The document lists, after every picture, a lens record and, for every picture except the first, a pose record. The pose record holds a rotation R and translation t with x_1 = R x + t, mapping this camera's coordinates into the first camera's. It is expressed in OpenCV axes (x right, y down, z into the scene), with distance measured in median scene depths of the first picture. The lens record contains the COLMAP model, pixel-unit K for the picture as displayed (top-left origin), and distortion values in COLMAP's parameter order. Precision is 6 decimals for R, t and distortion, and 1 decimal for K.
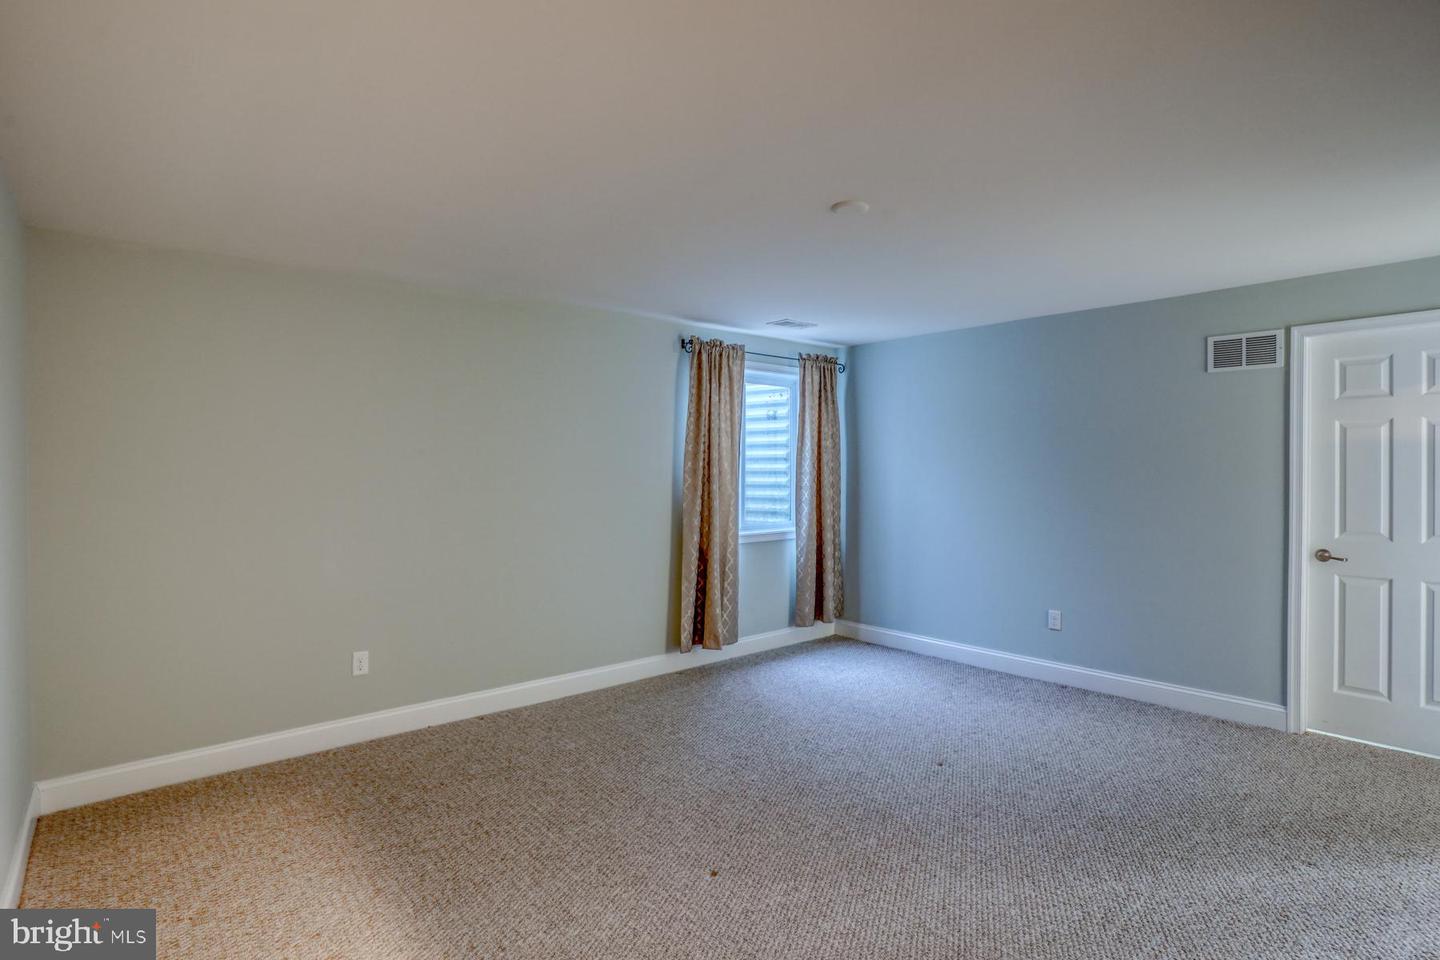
lens RADIAL K [[724.7, 0, 722.0], [0, 724.7, 474.5], [0, 0, 1]] dist [-0.070185, 0.037616]
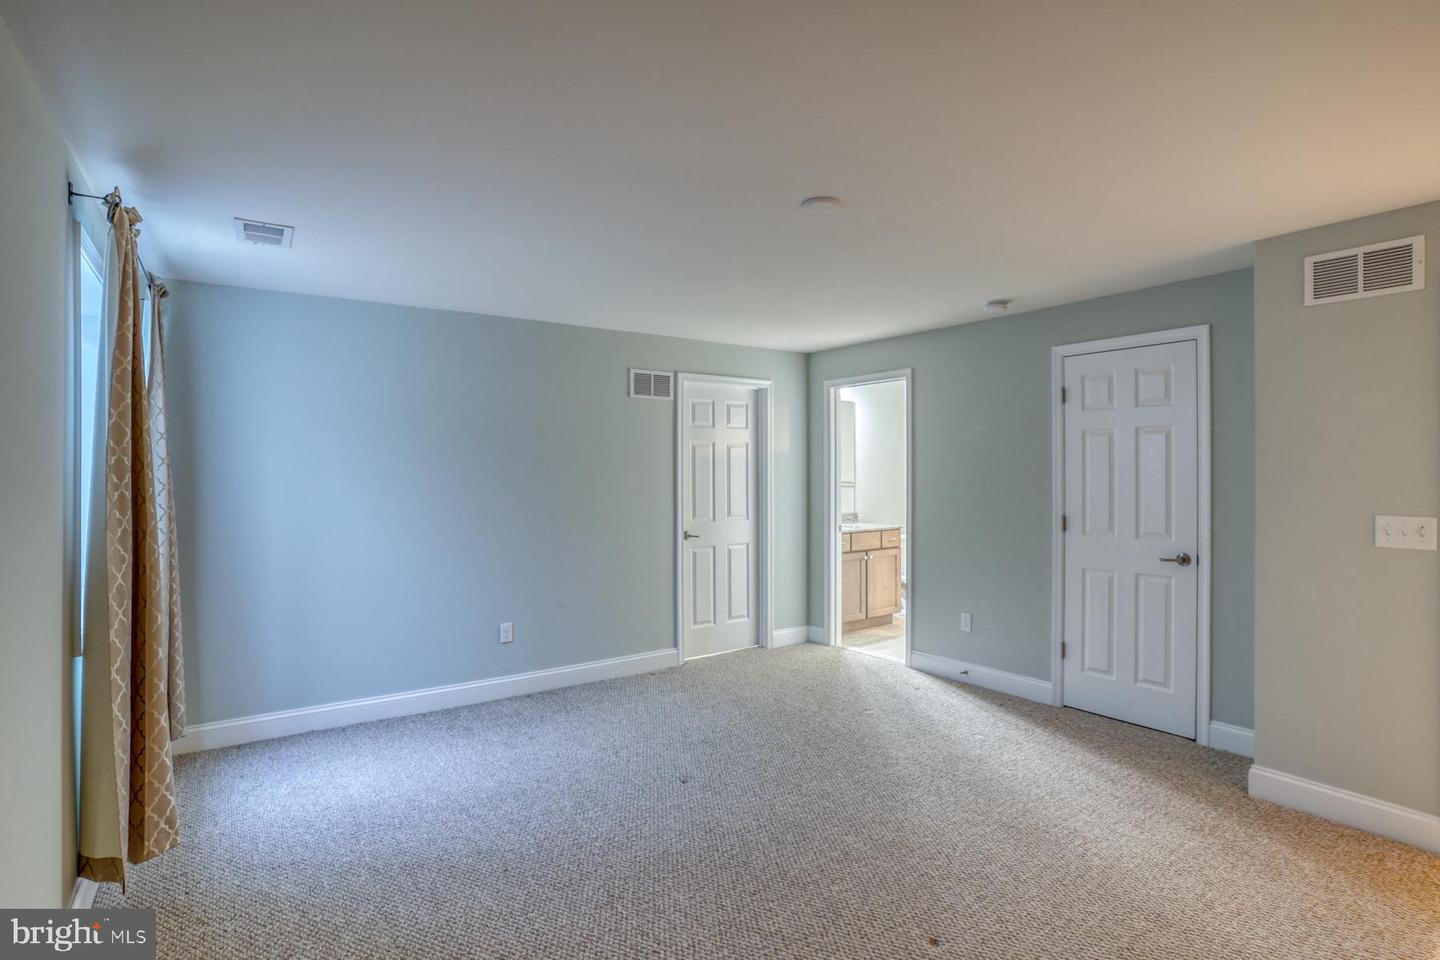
lens RADIAL K [[724.7, 0, 722.0], [0, 724.7, 474.5], [0, 0, 1]] dist [-0.070185, 0.037616]
pose [[0.102216, -0.002347, 0.994759, -0.517991], [0.014881, 0.999889, 0.000830, -0.007415], [-0.994651, 0.014718, 0.102240, 0.668171]]
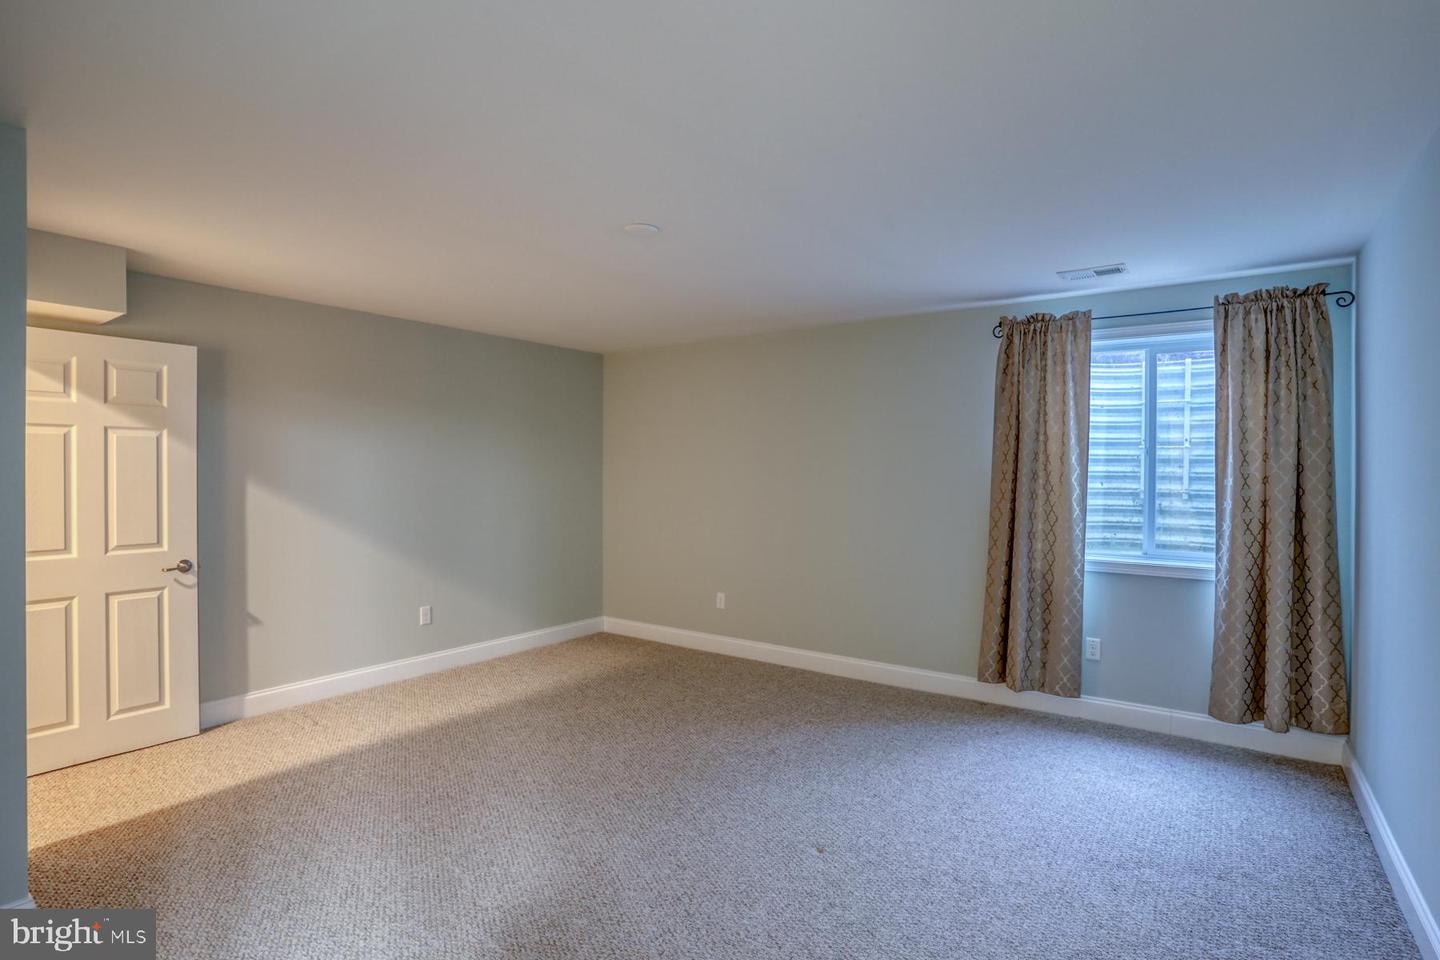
lens RADIAL K [[724.7, 0, 722.0], [0, 724.7, 474.5], [0, 0, 1]] dist [-0.070185, 0.037616]
pose [[0.232732, 0.013872, -0.972442, 0.822429], [-0.012428, 0.999859, 0.011289, -0.012759], [0.972462, 0.009458, 0.232871, 0.558229]]
